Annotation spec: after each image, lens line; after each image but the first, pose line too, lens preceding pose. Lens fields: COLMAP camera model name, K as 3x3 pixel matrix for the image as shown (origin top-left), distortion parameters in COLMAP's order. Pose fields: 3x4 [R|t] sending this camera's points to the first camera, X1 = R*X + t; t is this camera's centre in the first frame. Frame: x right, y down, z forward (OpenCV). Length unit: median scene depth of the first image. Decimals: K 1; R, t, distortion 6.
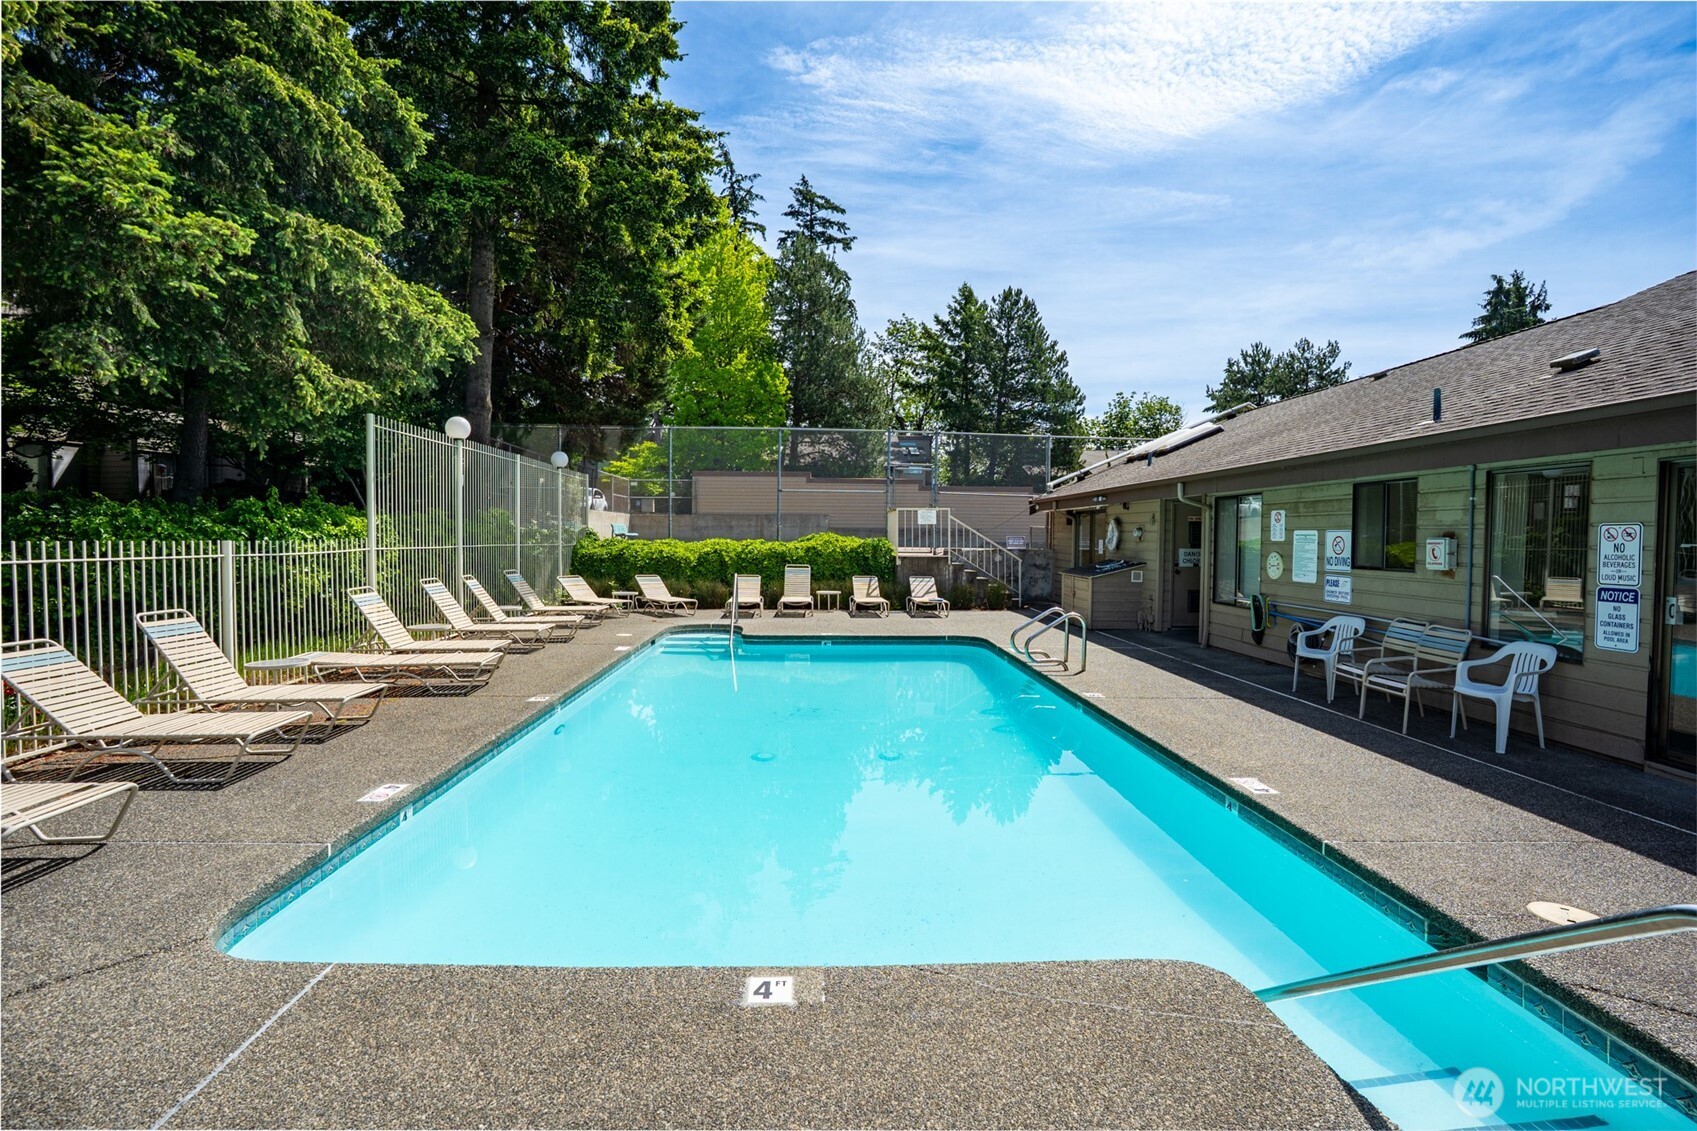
lens RADIAL K [[813.5, 0, 848.5], [0, 813.5, 565.5], [0, 0, 1]] dist [-0.000299, 0.000693]
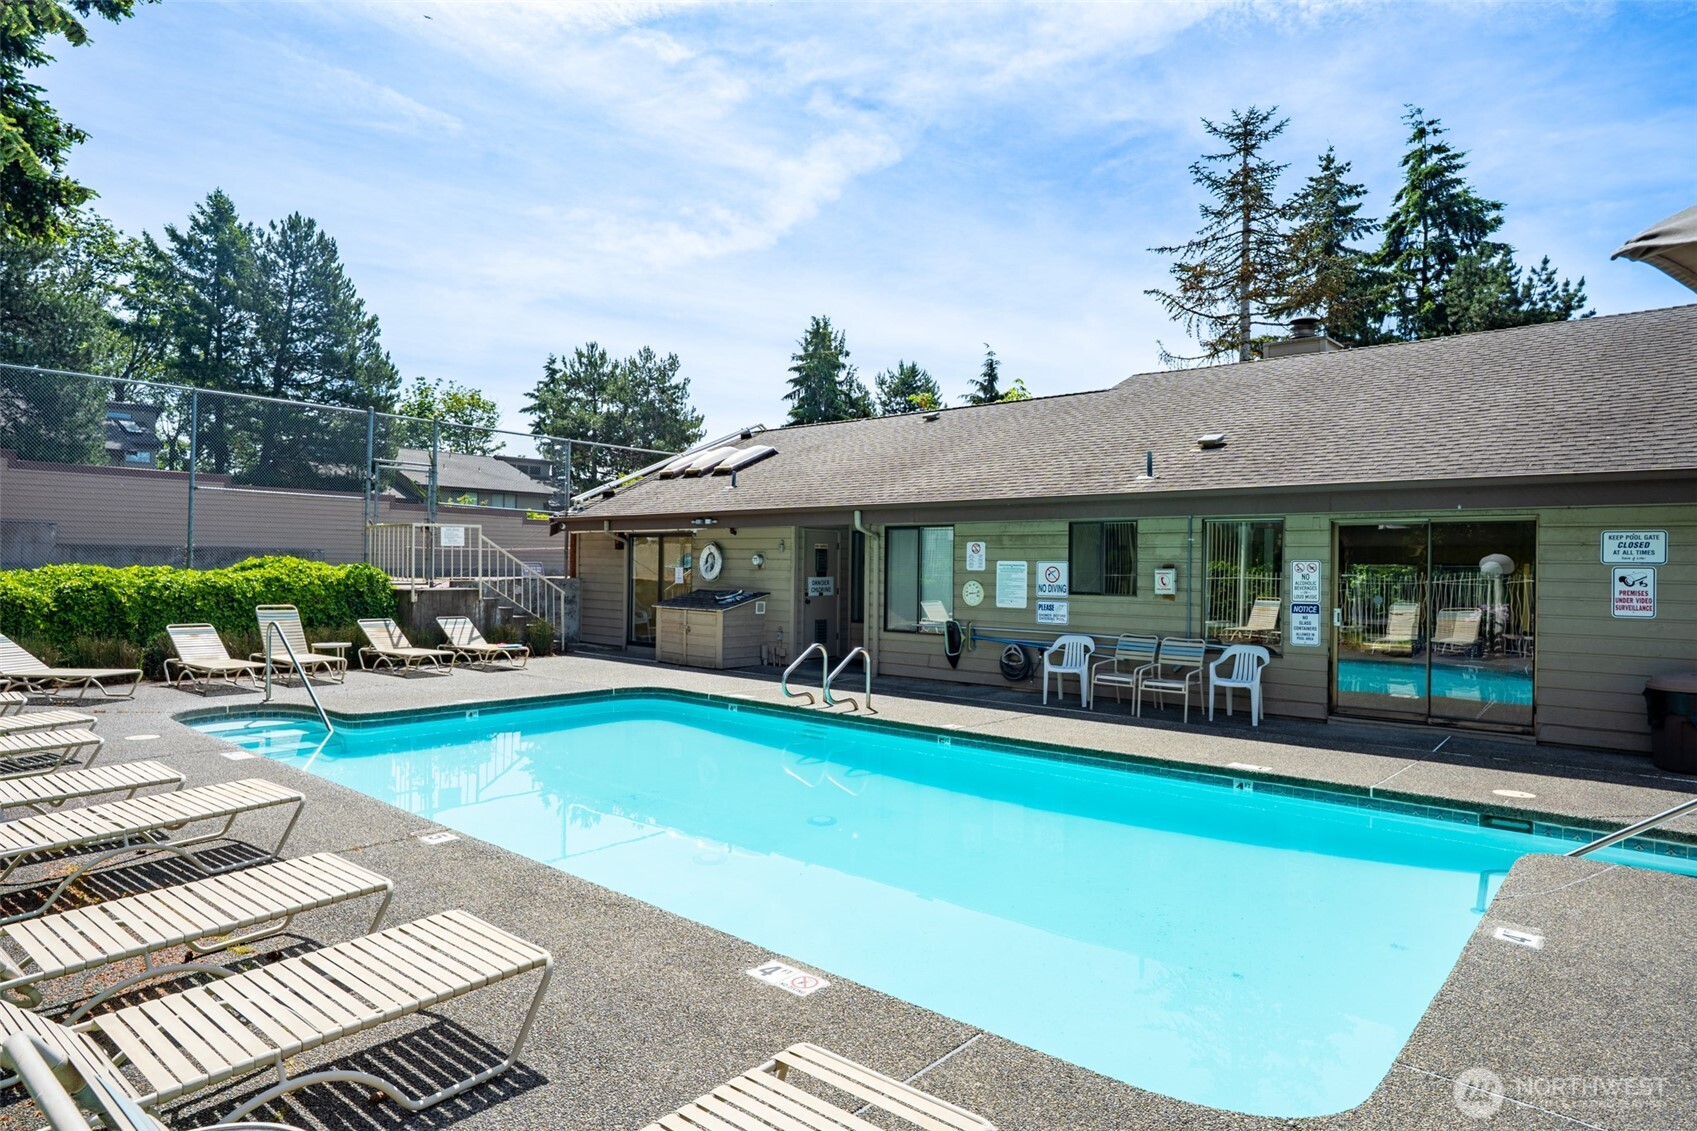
lens RADIAL K [[1022.3, 0, 848.5], [0, 1022.3, 565.5], [0, 0, 1]] dist [-0.004918, 0.000982]
pose [[0.708138, 0.001417, 0.706073, -0.435409], [0.019568, 0.999575, -0.021630, -0.008186], [-0.705803, 0.029133, 0.707809, 0.119154]]
